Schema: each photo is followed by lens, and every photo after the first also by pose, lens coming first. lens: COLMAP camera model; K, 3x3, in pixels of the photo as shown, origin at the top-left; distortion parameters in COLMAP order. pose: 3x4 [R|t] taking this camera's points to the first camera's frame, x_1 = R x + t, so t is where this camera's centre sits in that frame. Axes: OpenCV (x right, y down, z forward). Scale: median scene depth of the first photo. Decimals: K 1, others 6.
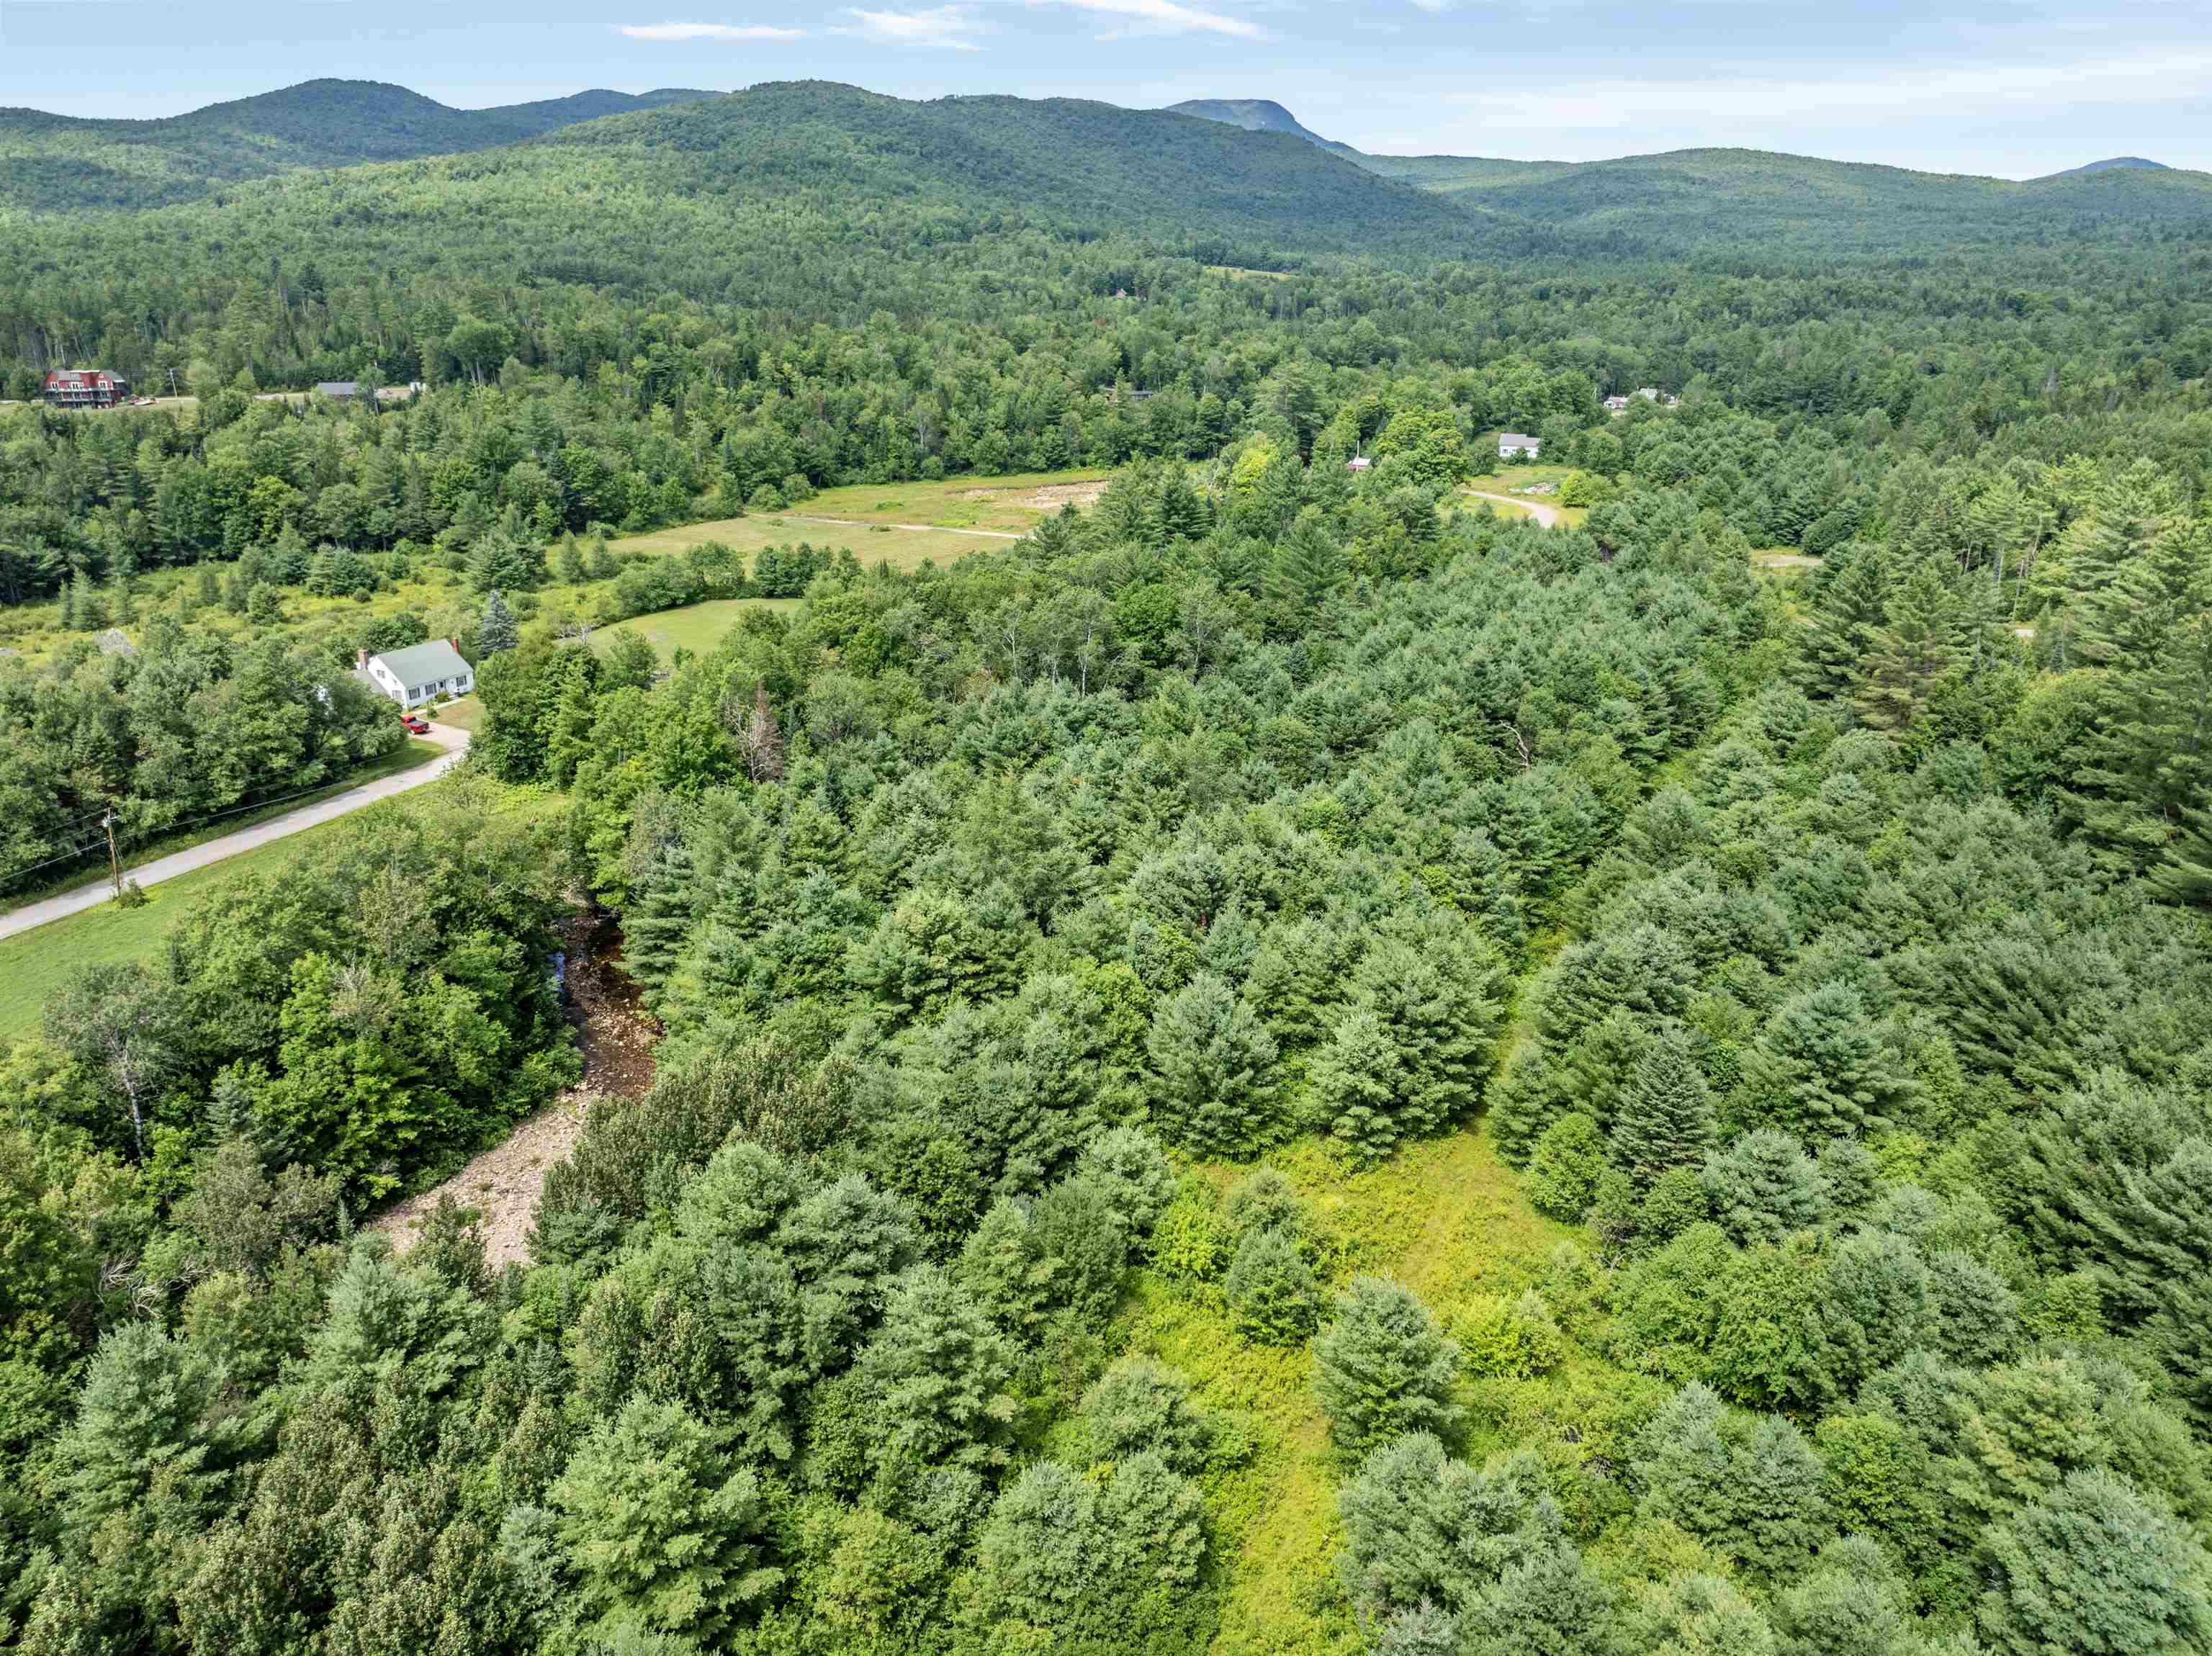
lens RADIAL K [[1554.2, 0, 1114.6], [0, 1554.2, 820.2], [0, 0, 1]] dist [-0.038736, -0.000747]
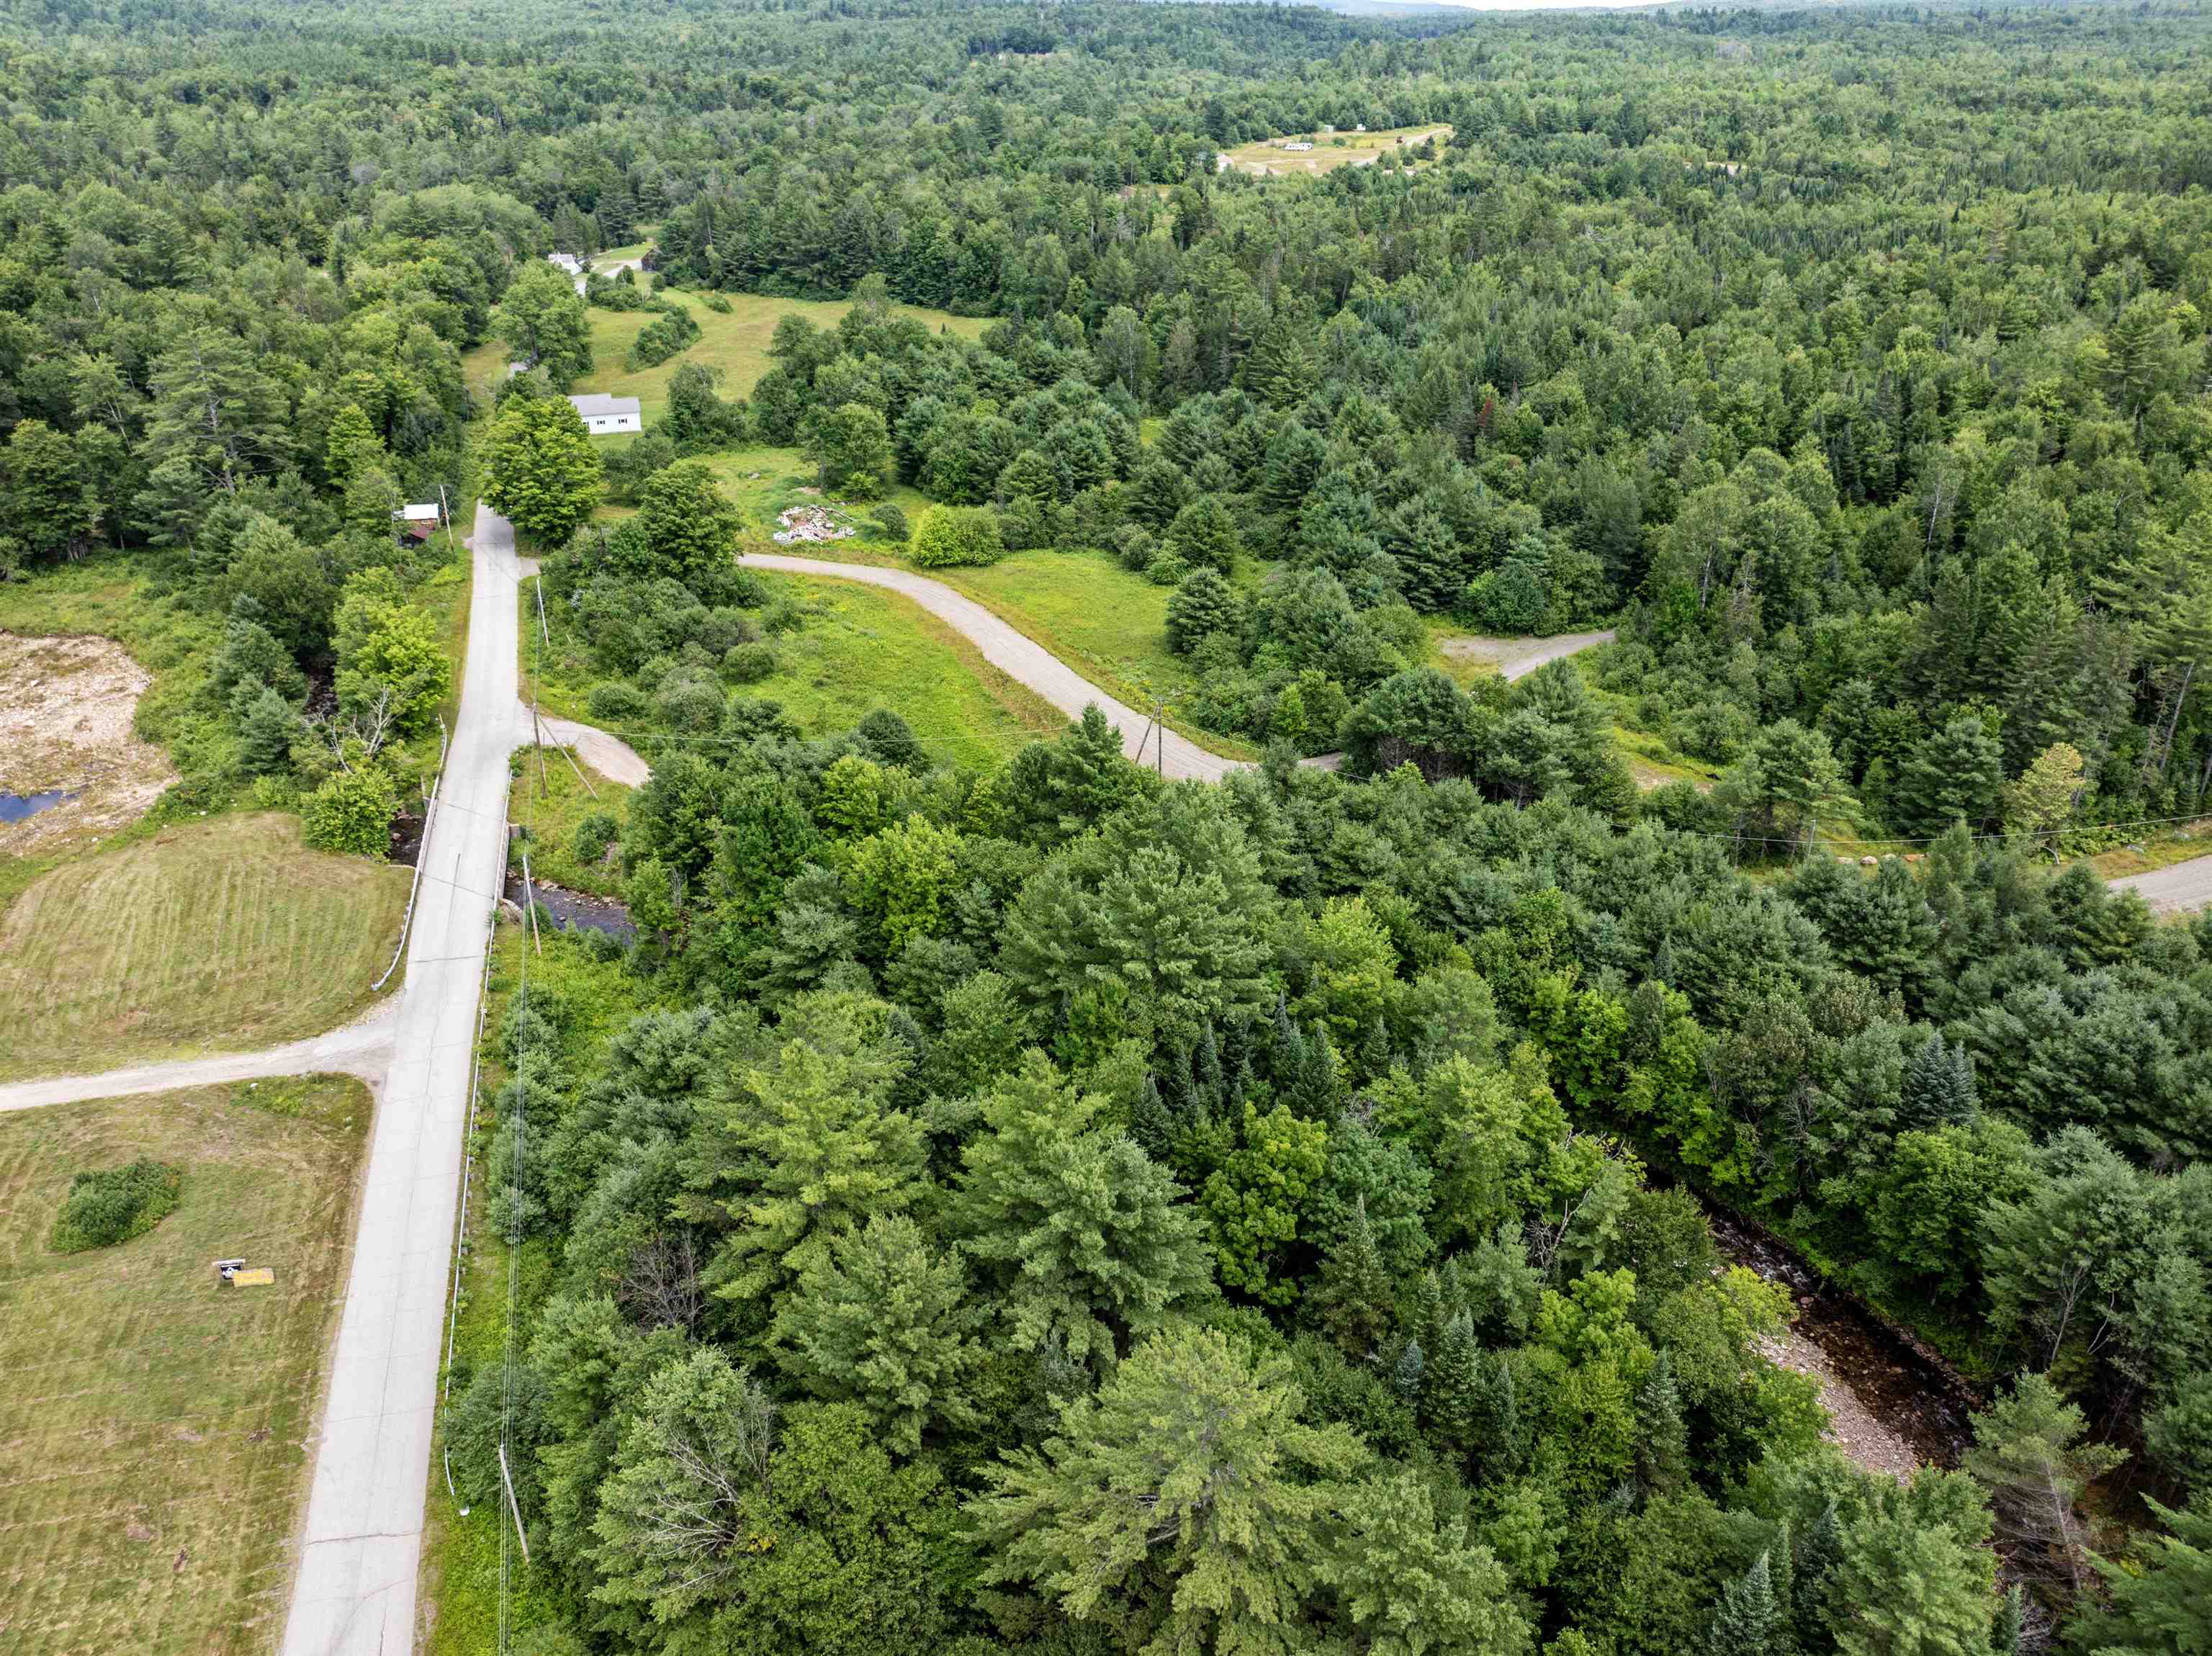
lens RADIAL K [[1571.2, 0, 1112.5], [0, 1571.2, 782.7], [0, 0, 1]] dist [-0.036727, -0.005959]
pose [[0.659622, -0.315458, 0.682192, -0.113317], [0.237600, 0.948629, 0.208924, -0.292449], [-0.713054, 0.024278, 0.700689, 0.679687]]
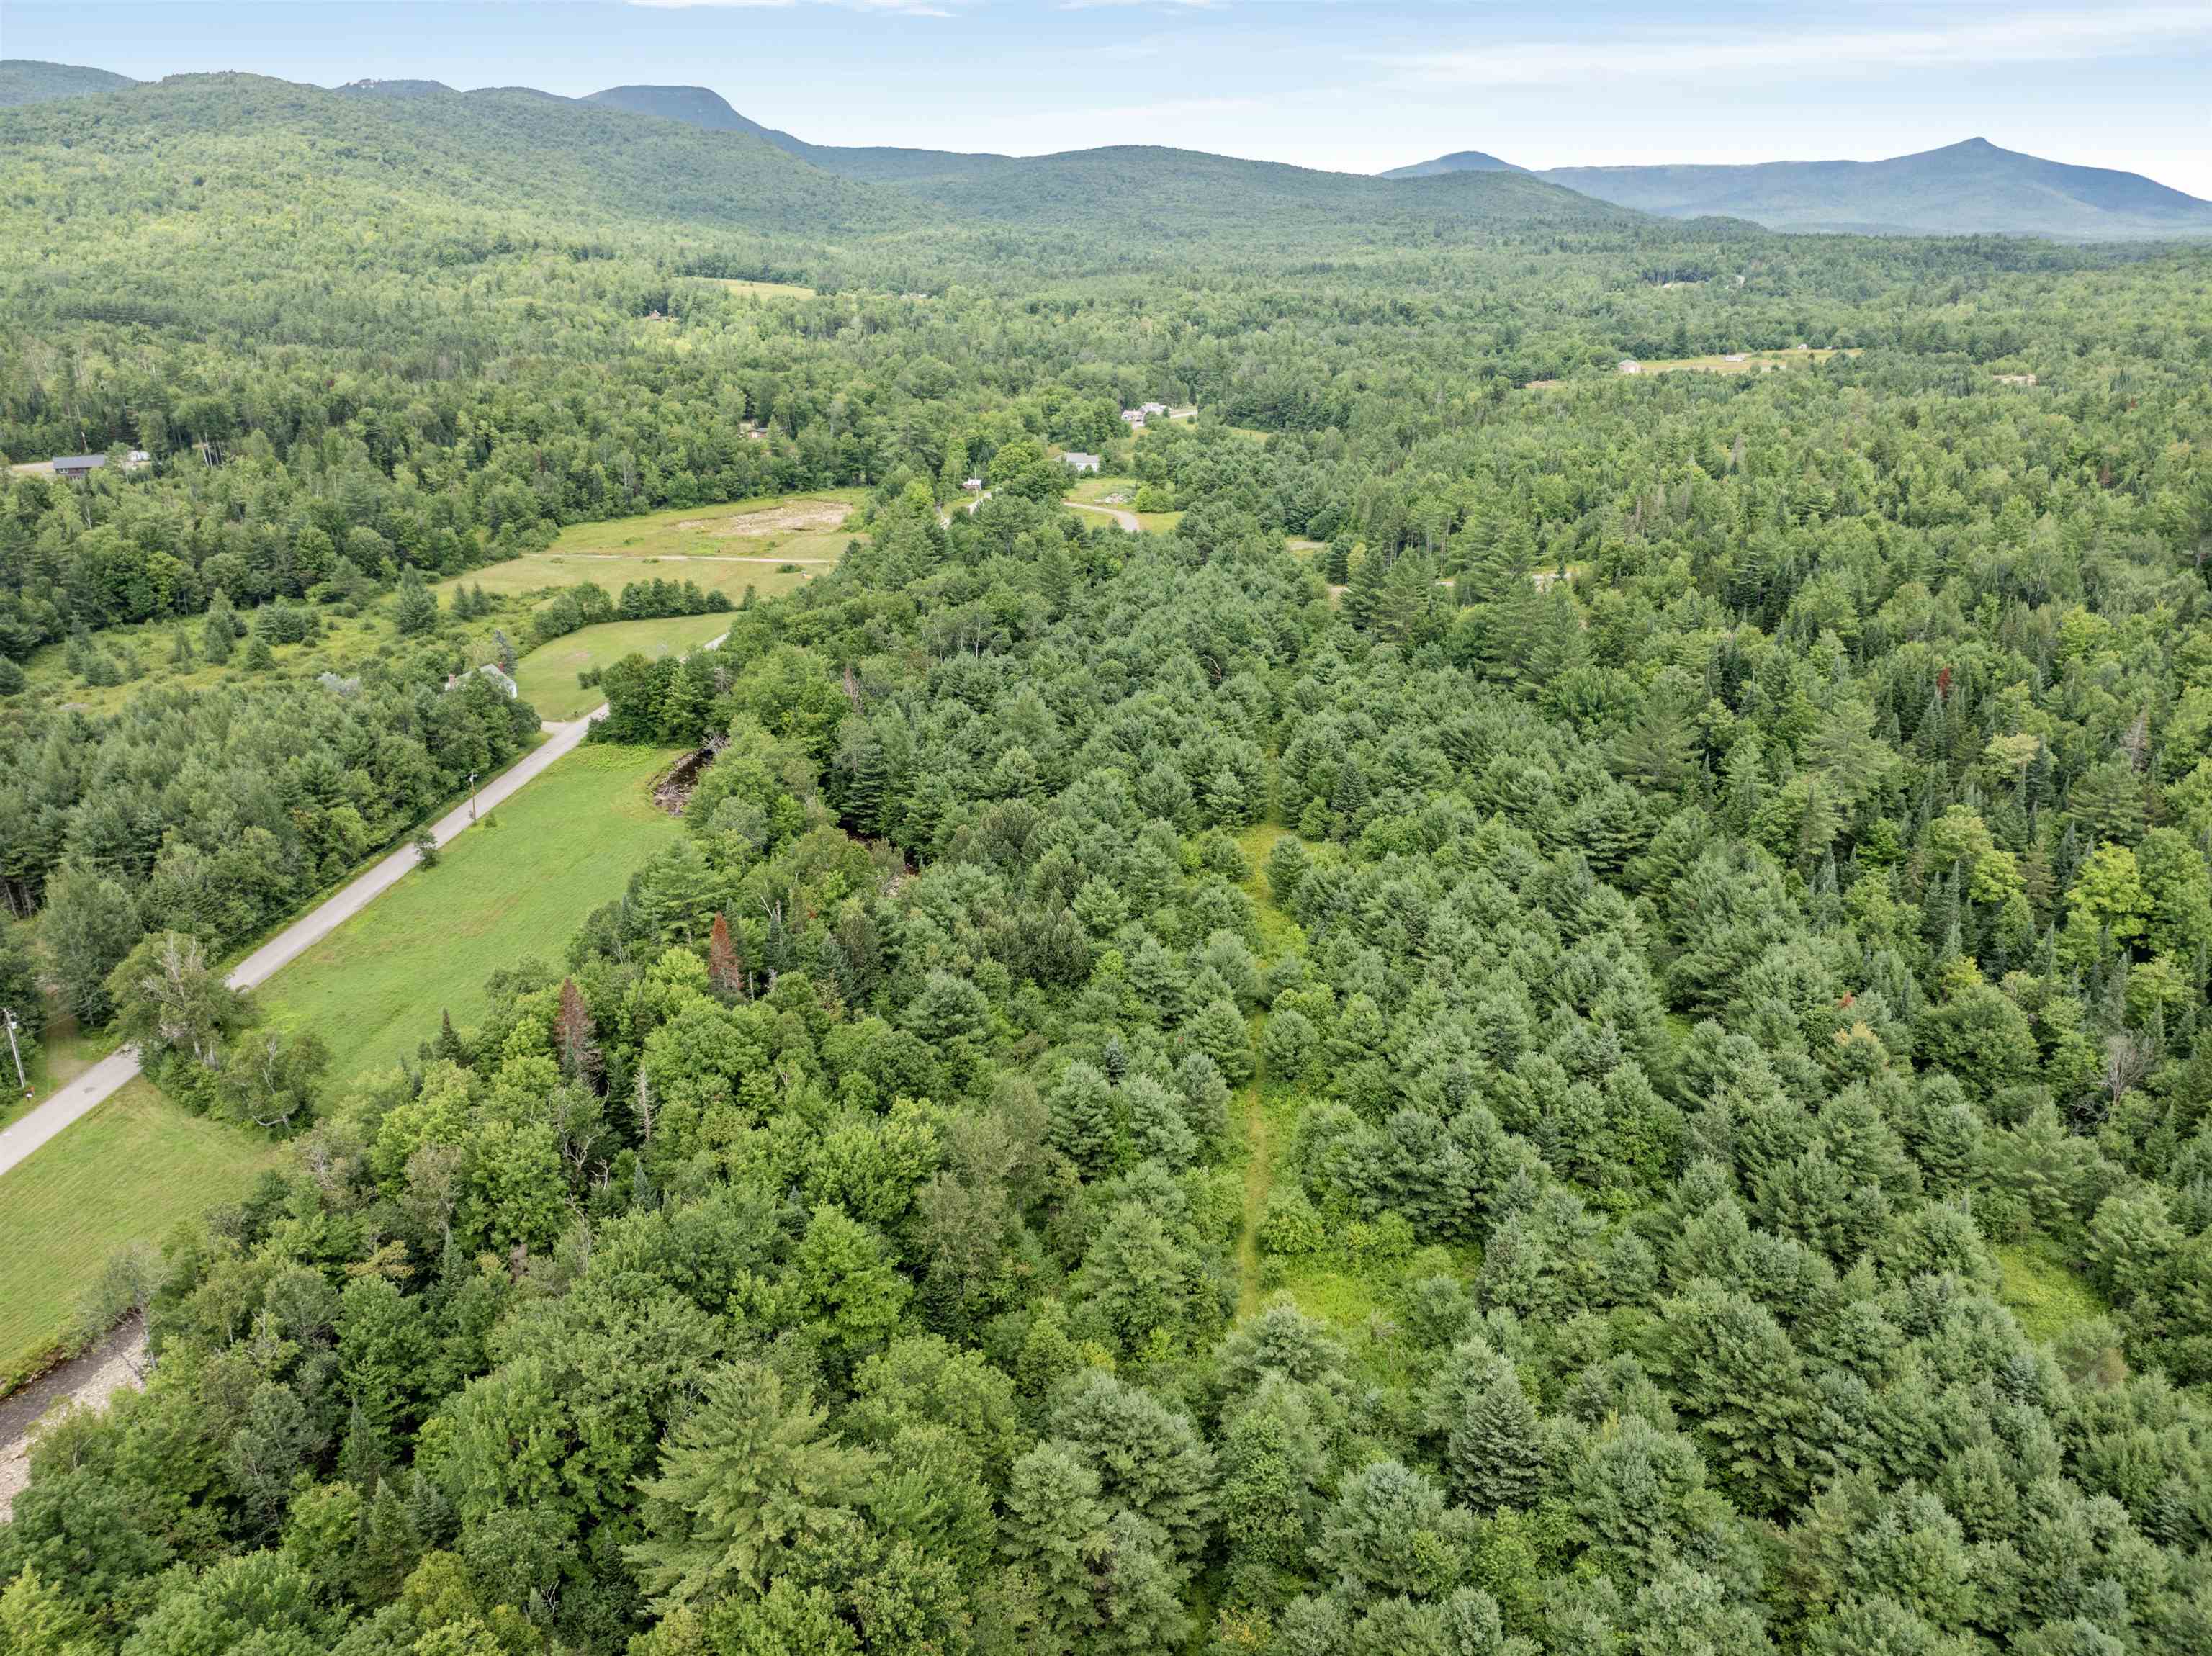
lens RADIAL K [[1554.2, 0, 1114.6], [0, 1554.2, 820.2], [0, 0, 1]] dist [-0.038736, -0.000747]
pose [[0.942682, -0.114376, 0.313477, -0.250670], [0.110268, 0.993422, 0.030869, 0.034620], [-0.314946, 0.005466, 0.949094, -0.399918]]
